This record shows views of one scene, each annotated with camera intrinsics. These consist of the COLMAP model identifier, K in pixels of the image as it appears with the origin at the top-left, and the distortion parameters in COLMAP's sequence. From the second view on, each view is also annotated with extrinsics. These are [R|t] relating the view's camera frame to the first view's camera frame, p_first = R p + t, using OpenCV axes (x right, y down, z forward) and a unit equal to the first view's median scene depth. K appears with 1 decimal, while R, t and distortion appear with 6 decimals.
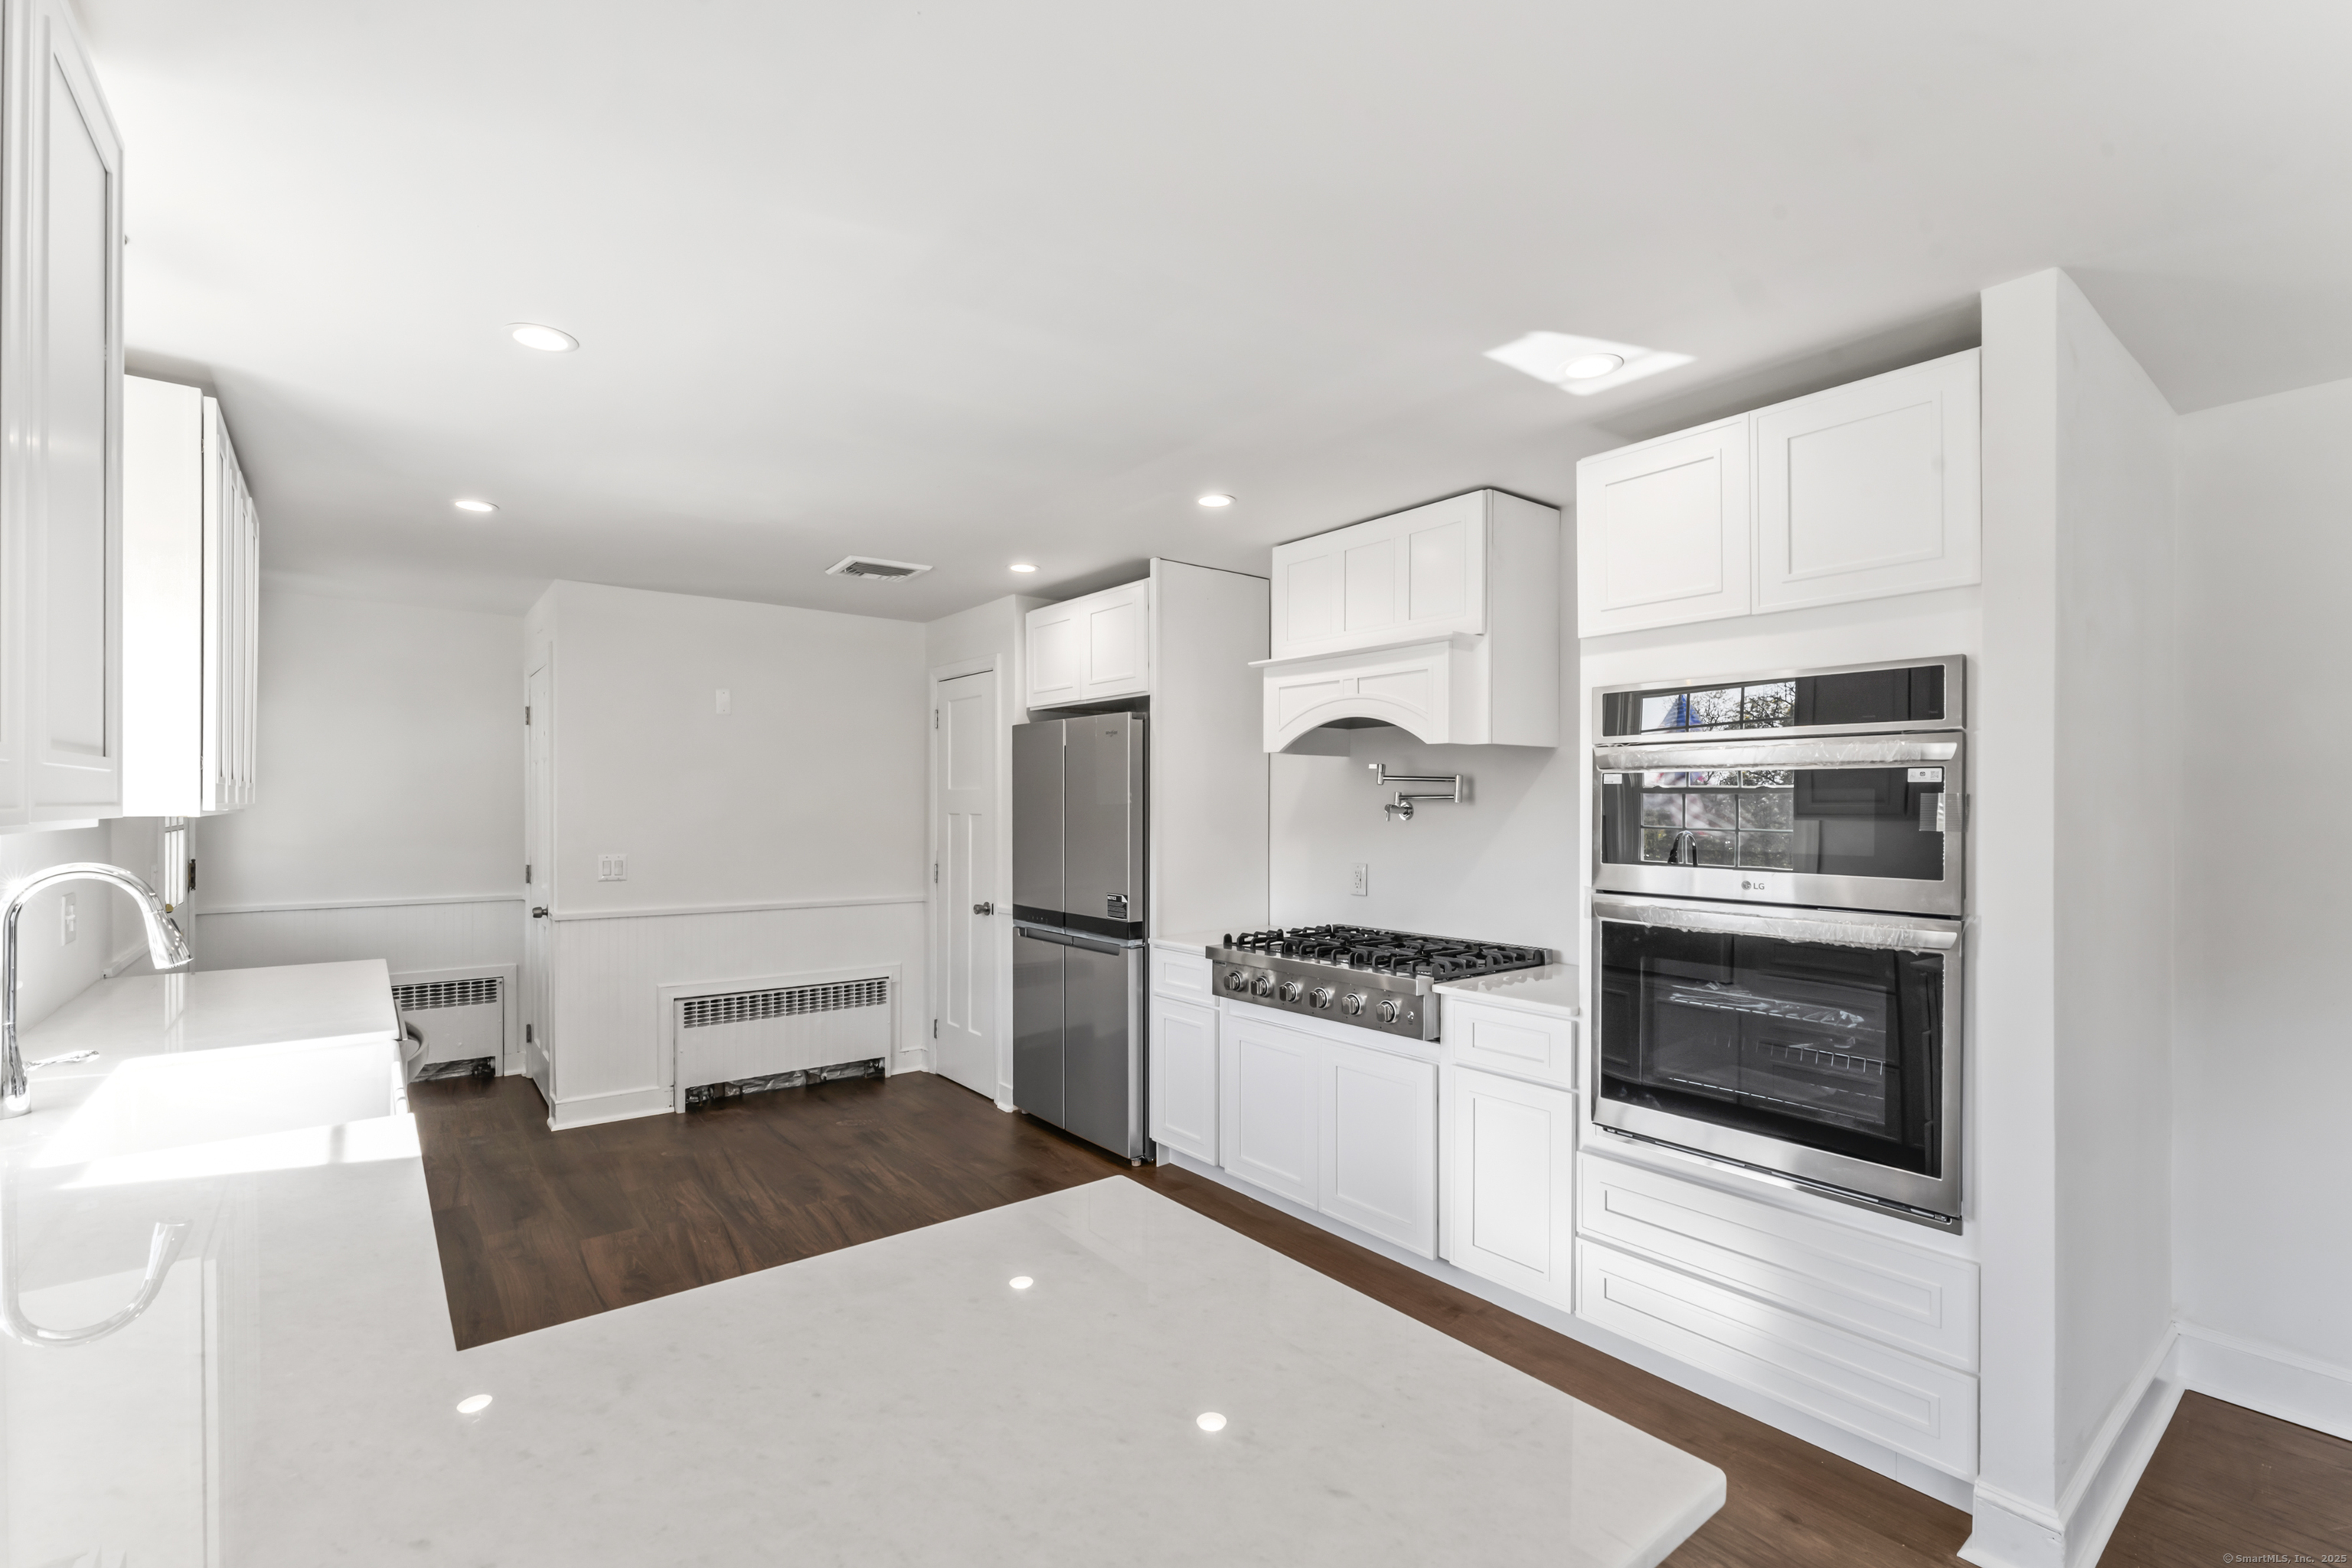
lens RADIAL K [[1026.5, 0, 1173.4], [0, 1026.5, 798.5], [0, 0, 1]] dist [-0.001614, -0.000229]
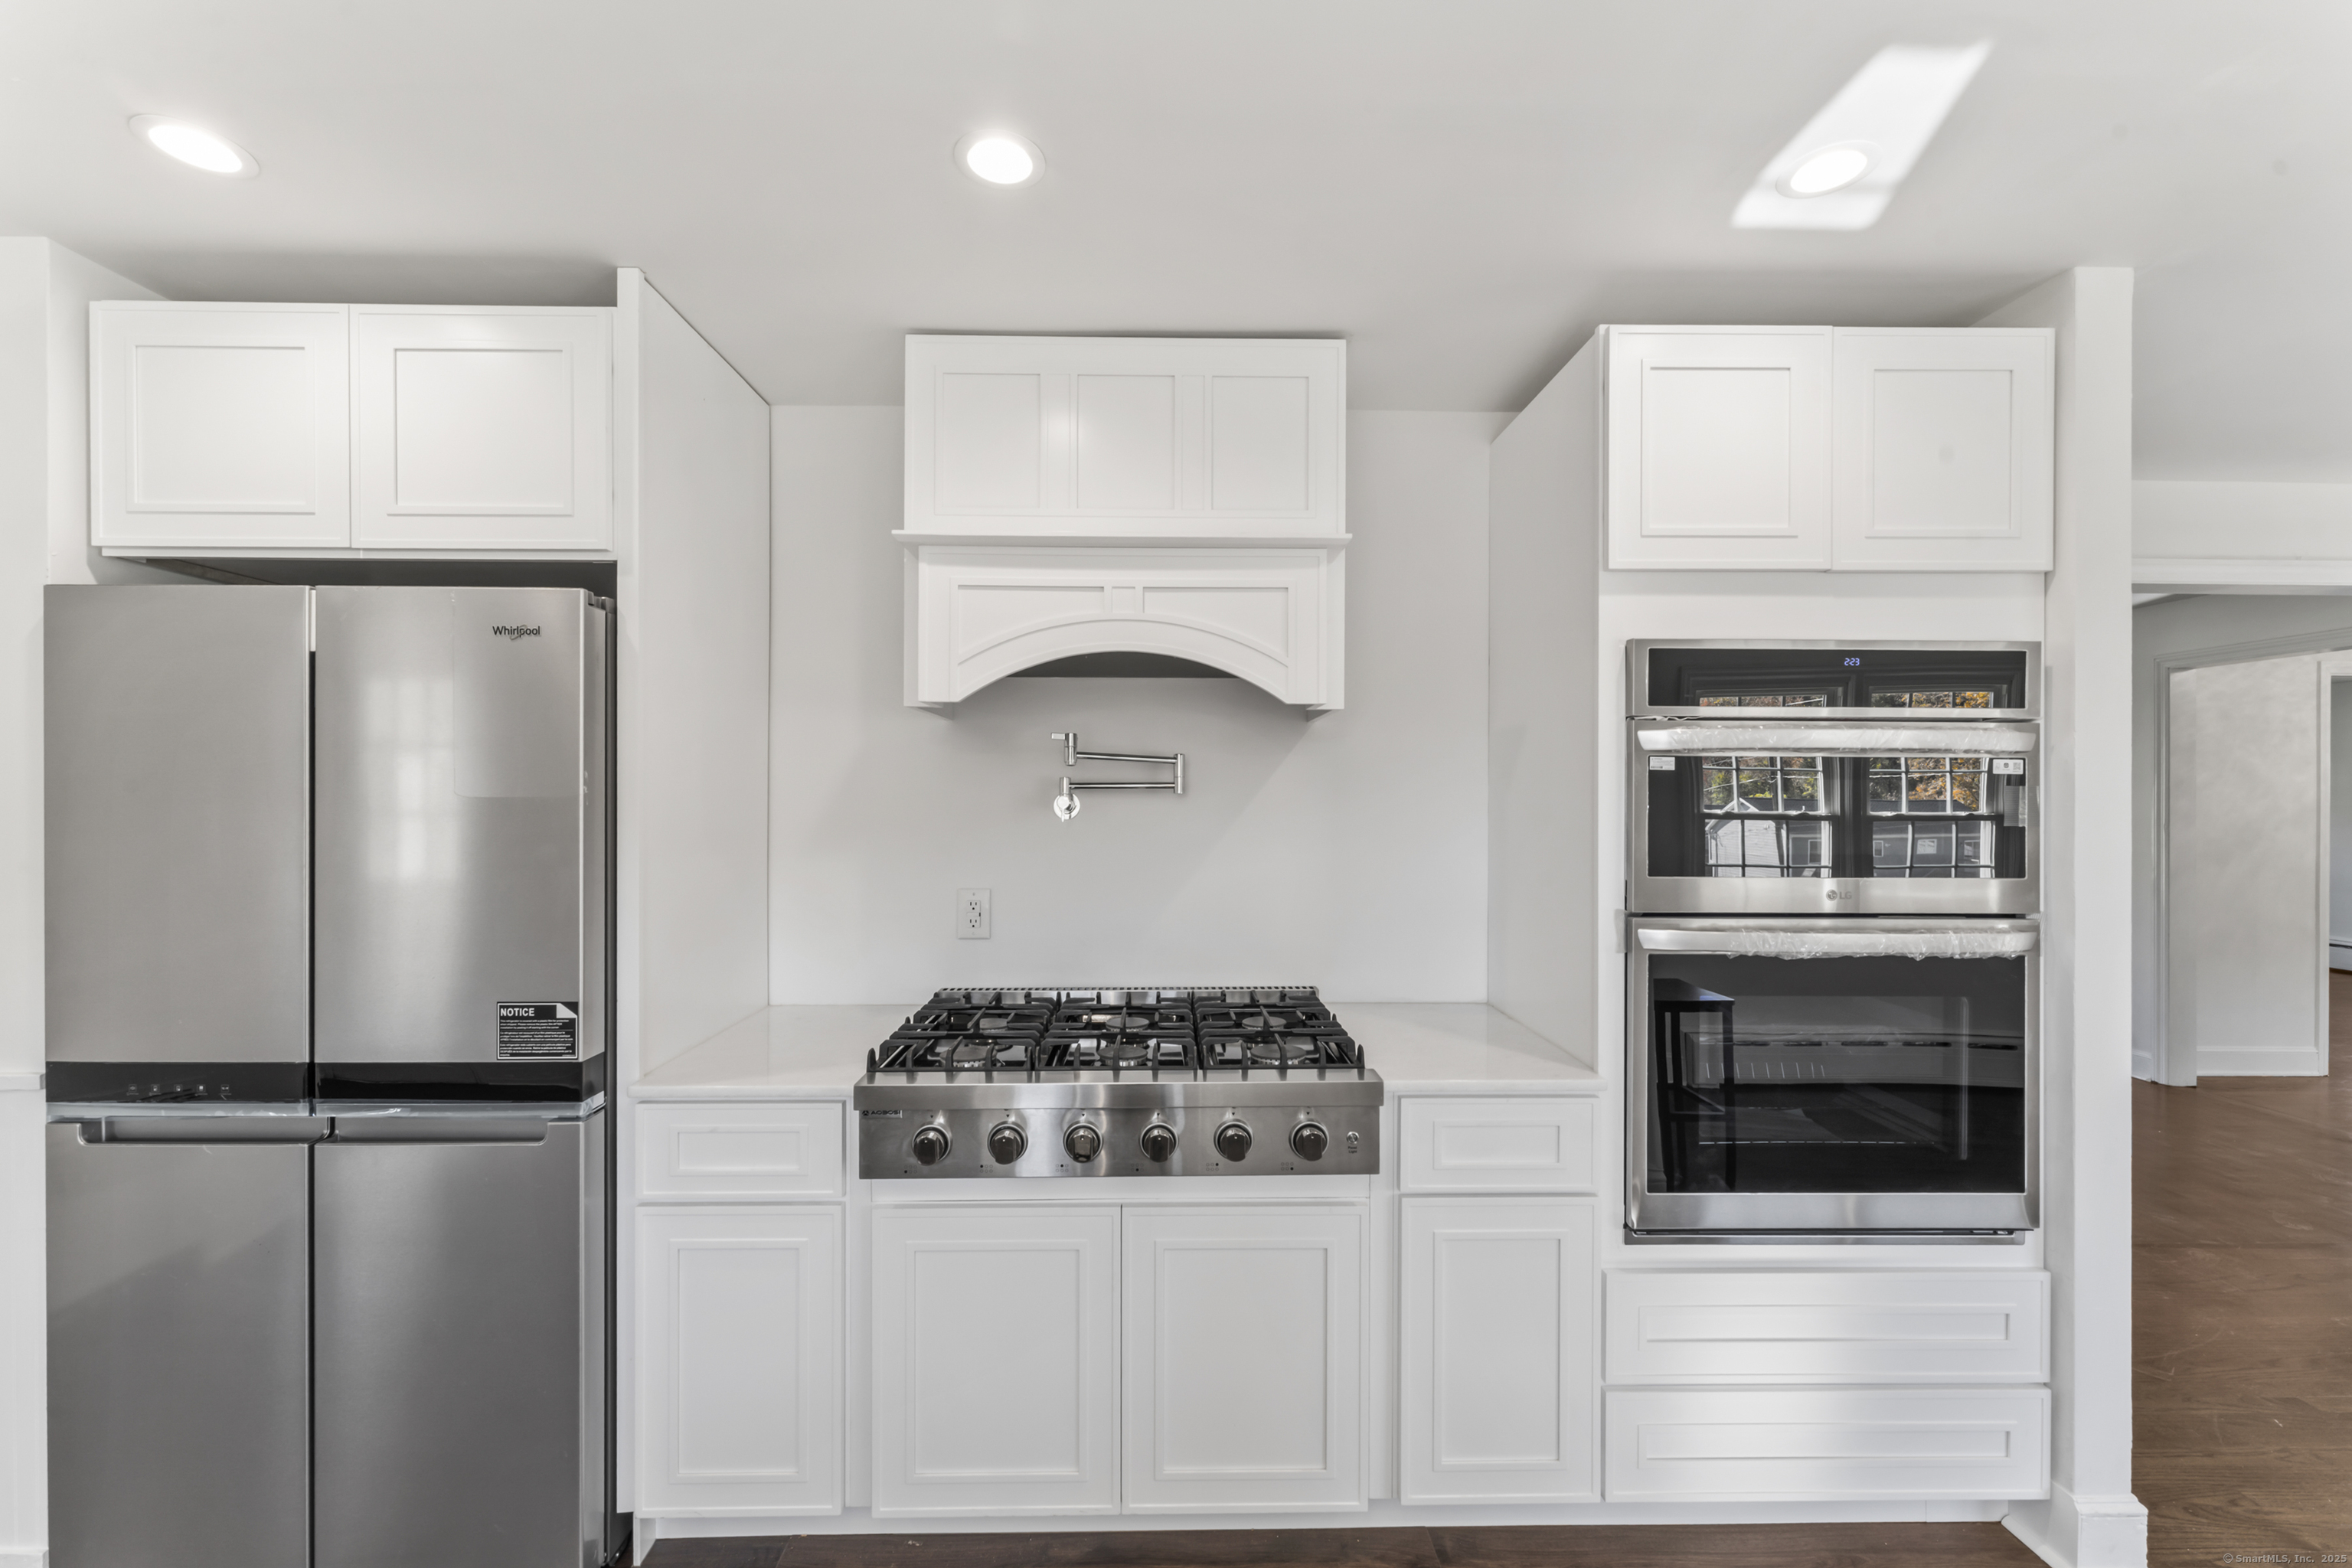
lens RADIAL K [[973.6, 0, 1174.6], [0, 973.6, 792.2], [0, 0, 1]] dist [0.001323, 0.000275]
pose [[0.605851, 0.002616, 0.795574, -0.223887], [-0.005351, 0.999985, 0.000786, 0.001985], [-0.795560, -0.004733, 0.605857, 0.538976]]
